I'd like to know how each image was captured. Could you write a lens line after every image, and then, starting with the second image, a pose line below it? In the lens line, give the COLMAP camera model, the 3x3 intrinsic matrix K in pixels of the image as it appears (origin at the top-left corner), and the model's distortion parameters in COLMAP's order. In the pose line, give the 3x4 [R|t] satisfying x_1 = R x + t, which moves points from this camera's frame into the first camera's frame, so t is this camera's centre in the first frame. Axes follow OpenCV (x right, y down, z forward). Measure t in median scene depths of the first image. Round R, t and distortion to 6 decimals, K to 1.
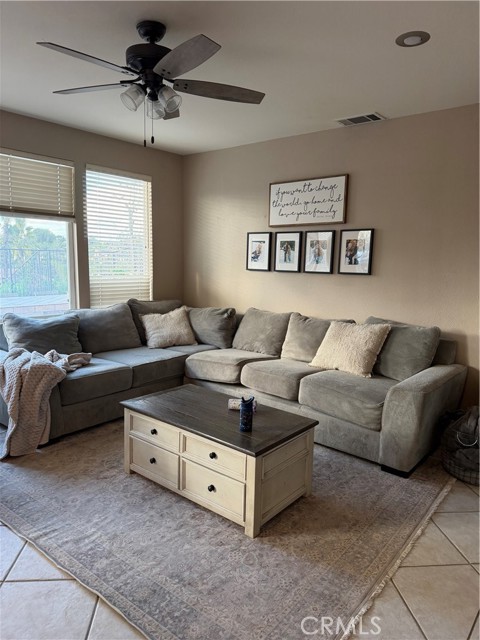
lens RADIAL K [[450.8, 0, 237.1], [0, 450.8, 319.6], [0, 0, 1]] dist [-0.000875, -0.004222]
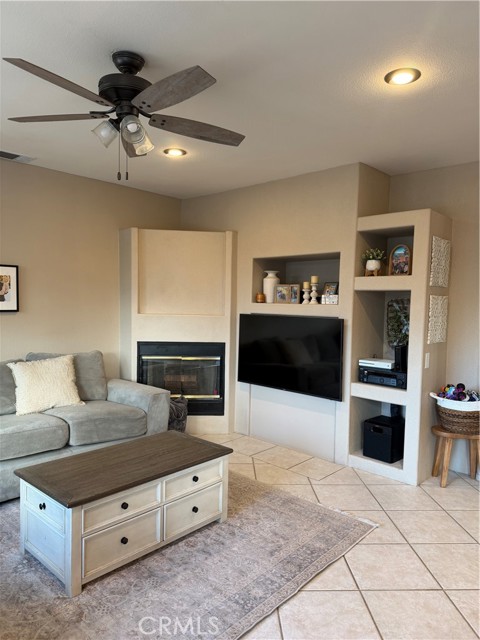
lens RADIAL K [[450.8, 0, 237.2], [0, 450.8, 322.2], [0, 0, 1]] dist [-0.000875, -0.004222]
pose [[0.061468, -0.079192, 0.994962, -1.134402], [0.117816, 0.990454, 0.071555, -0.154031], [-0.991131, 0.112824, 0.070211, 0.773503]]
